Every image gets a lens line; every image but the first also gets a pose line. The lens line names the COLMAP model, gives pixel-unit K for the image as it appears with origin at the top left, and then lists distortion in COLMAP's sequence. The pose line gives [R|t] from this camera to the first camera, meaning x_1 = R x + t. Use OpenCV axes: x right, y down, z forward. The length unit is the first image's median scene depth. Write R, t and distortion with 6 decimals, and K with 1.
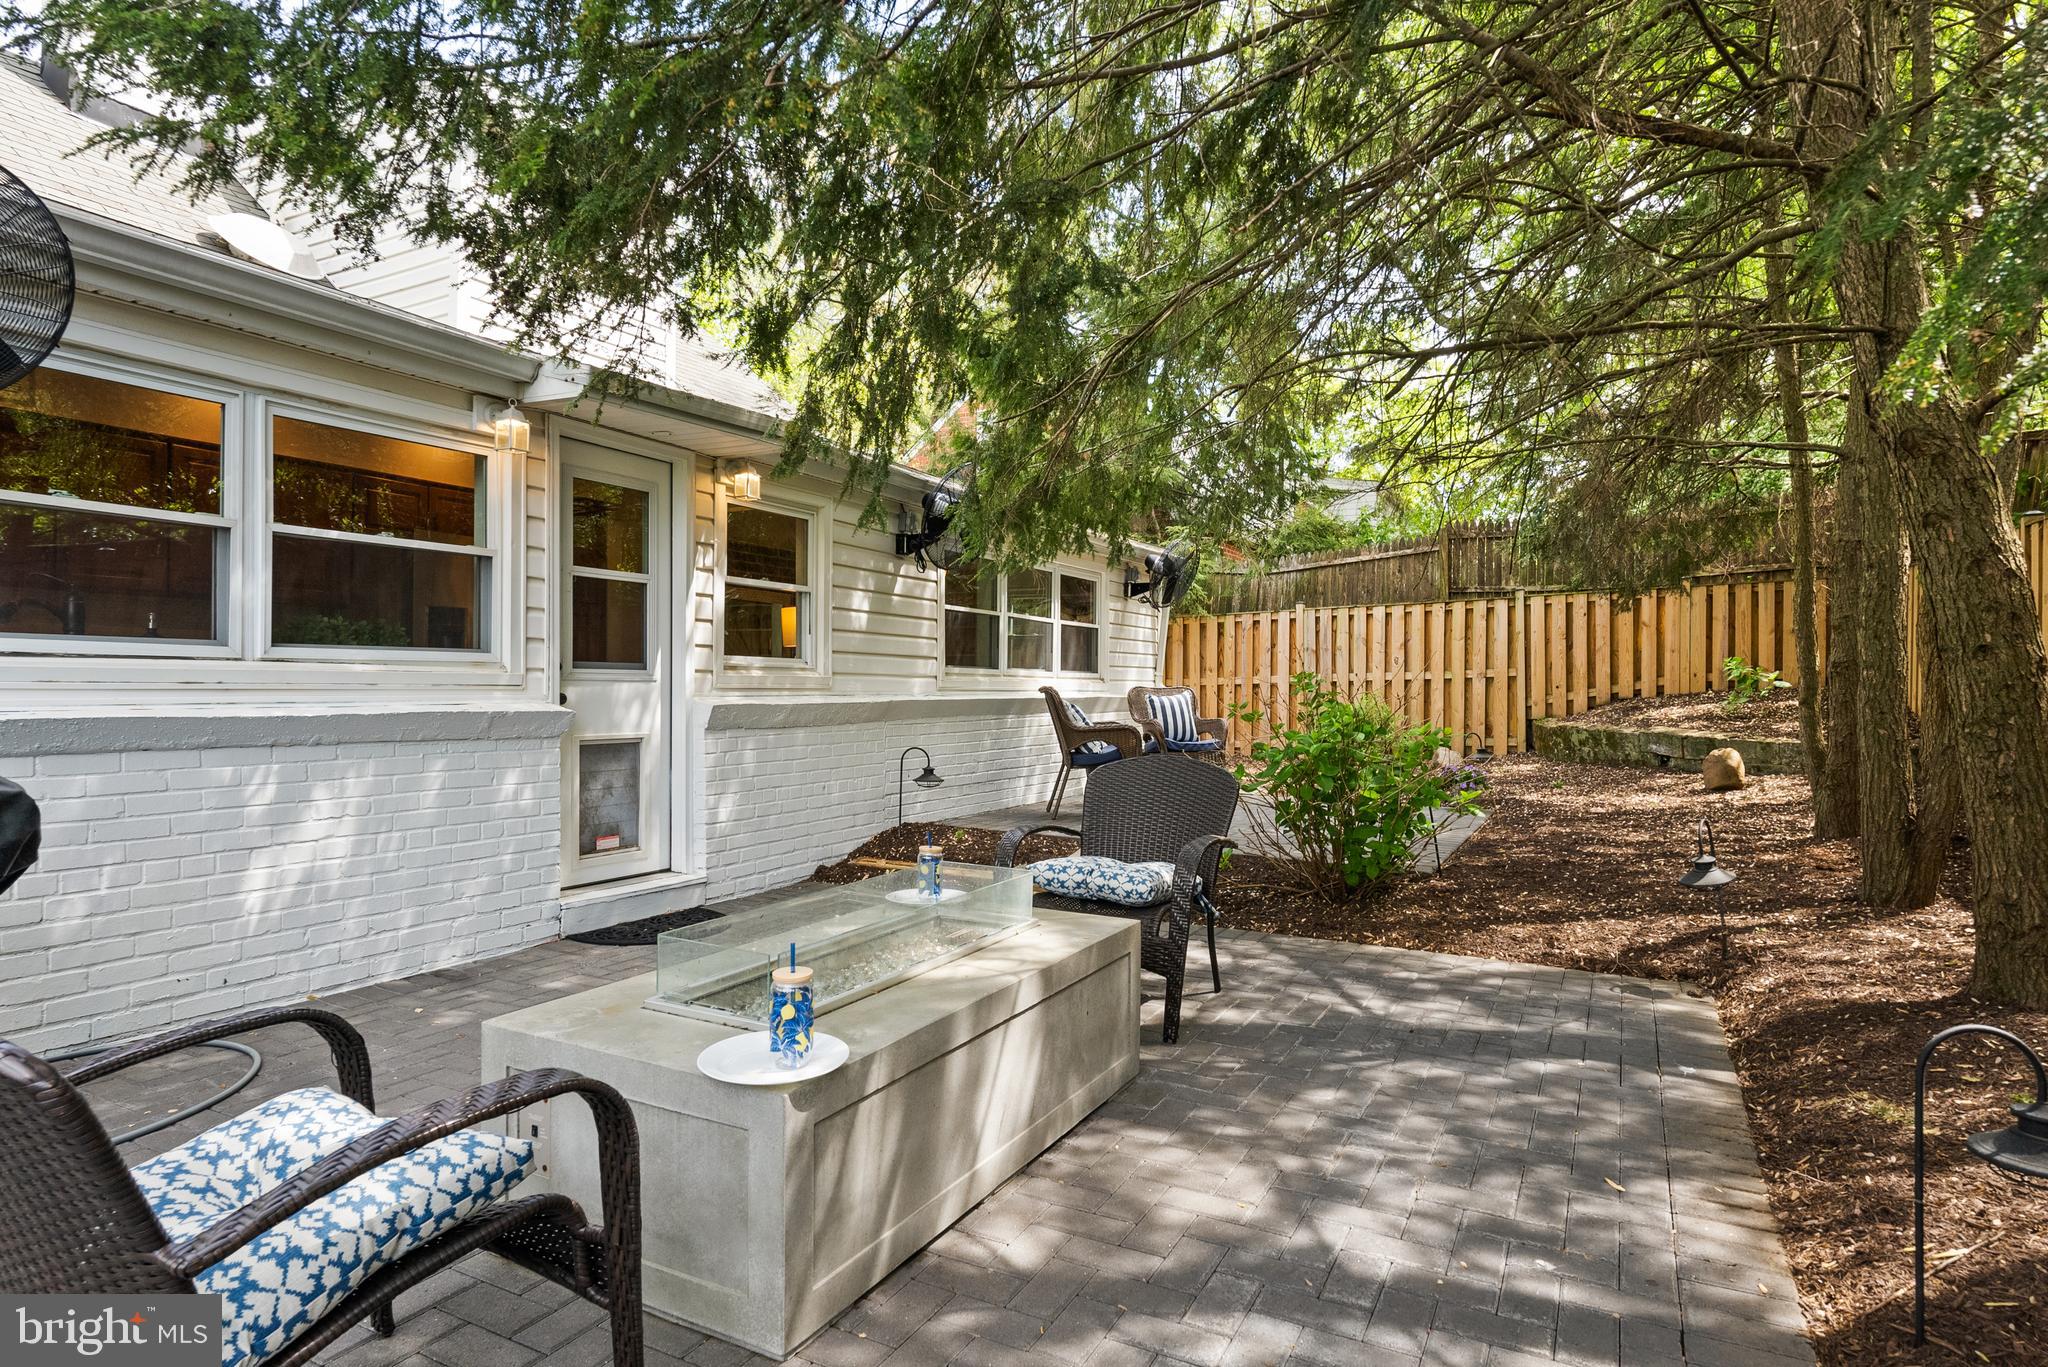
lens RADIAL K [[1205.8, 0, 1084.2], [0, 1205.8, 691.7], [0, 0, 1]] dist [-0.004208, 0.002629]
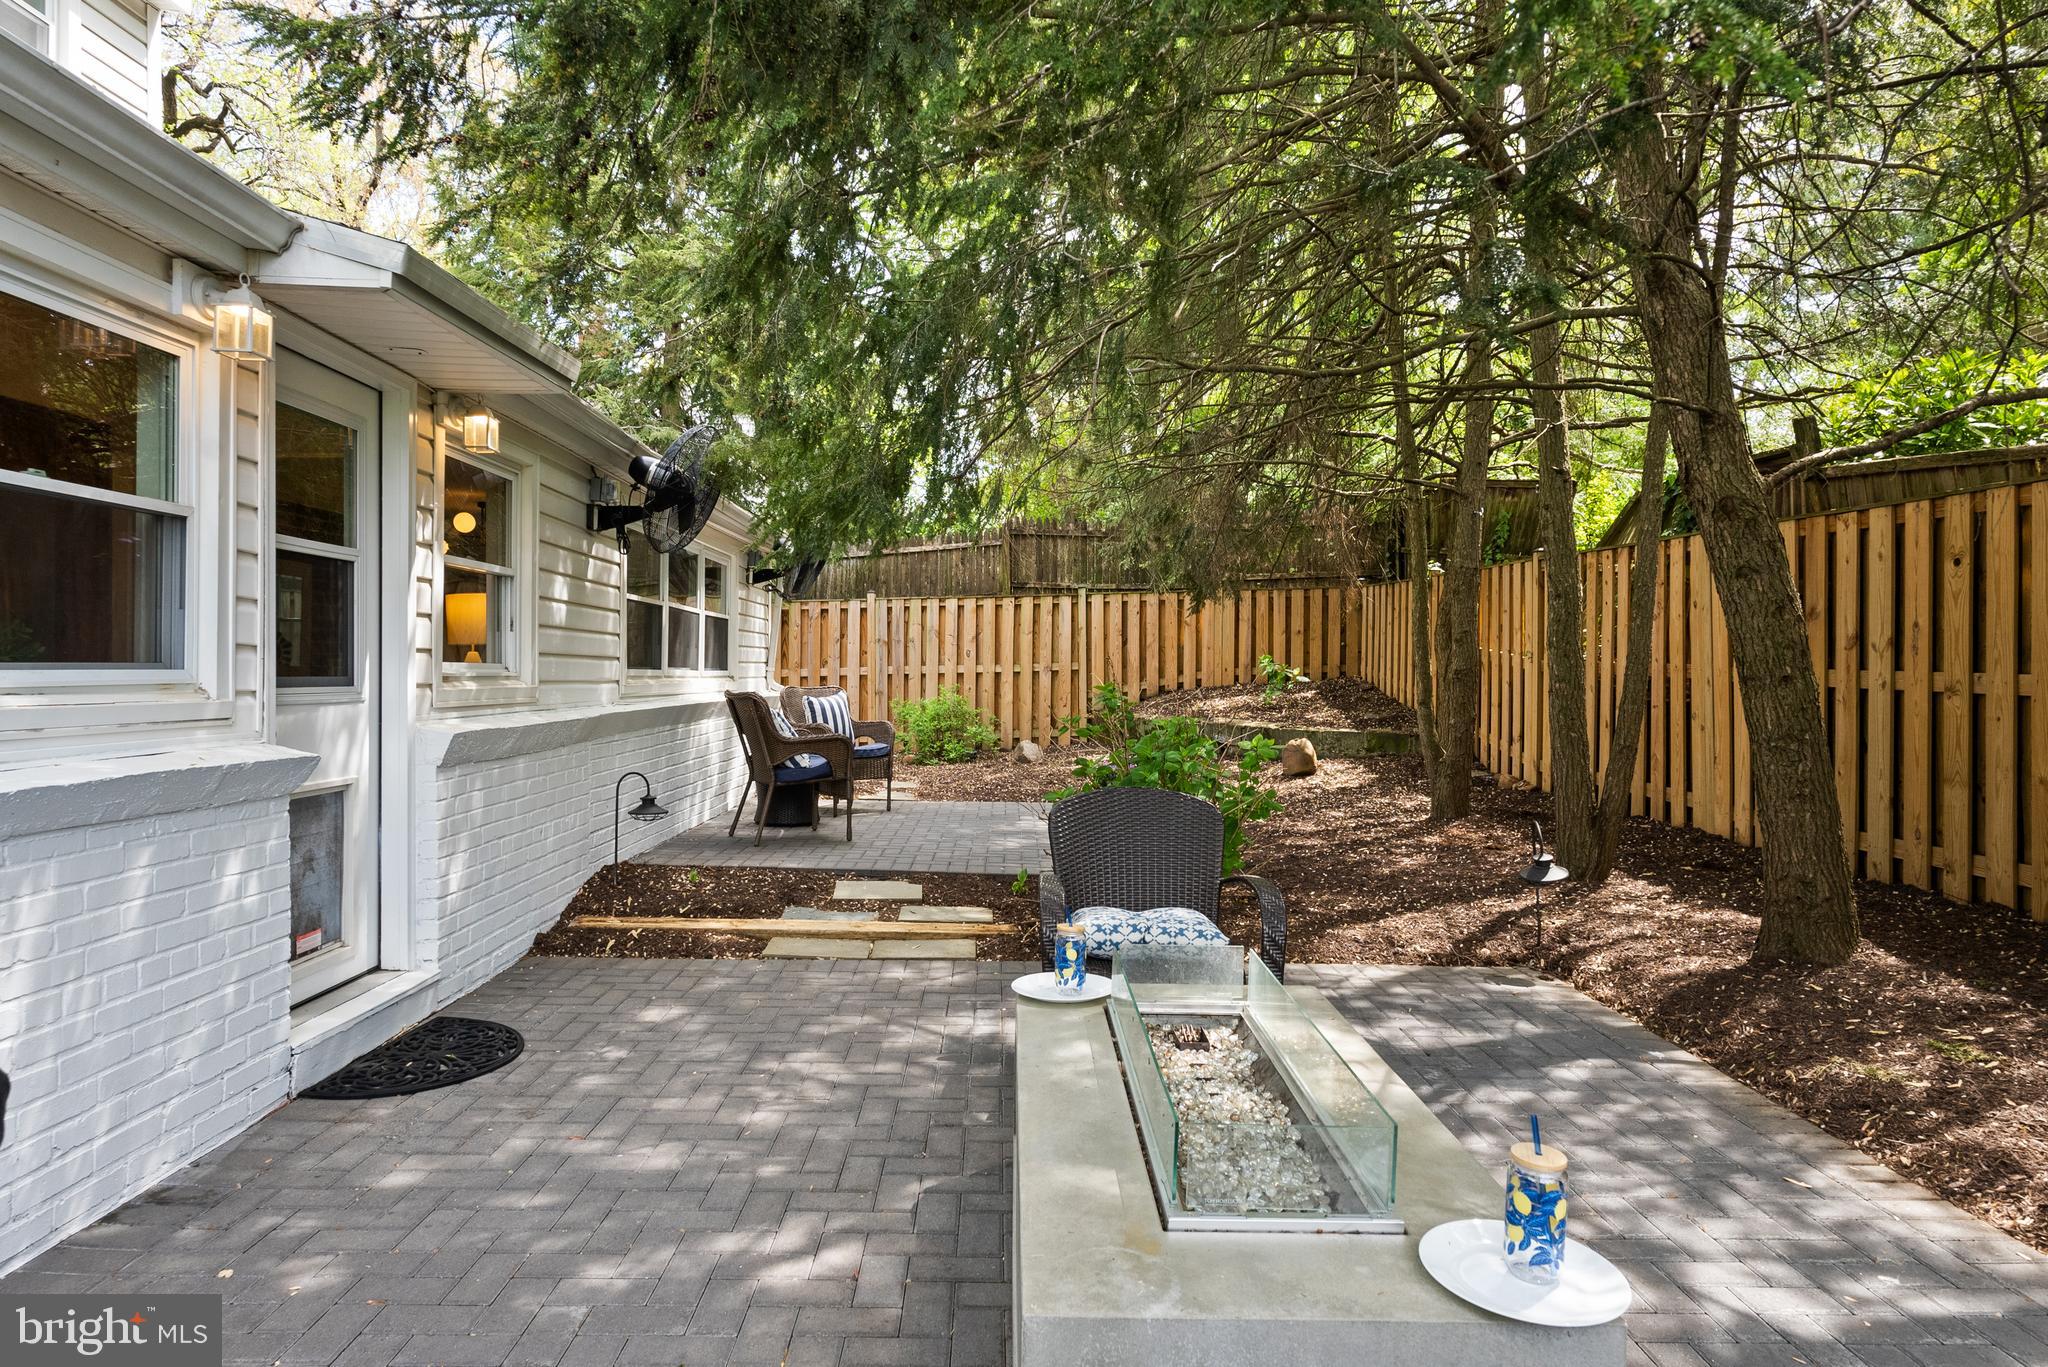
lens RADIAL K [[1205.8, 0, 1029.6], [0, 1205.8, 671.6], [0, 0, 1]] dist [-0.004208, 0.002629]
pose [[0.870227, 0.000274, 0.492651, -0.359153], [-0.003303, 0.999981, 0.005279, -0.030719], [-0.492640, -0.006221, 0.870211, 0.198327]]
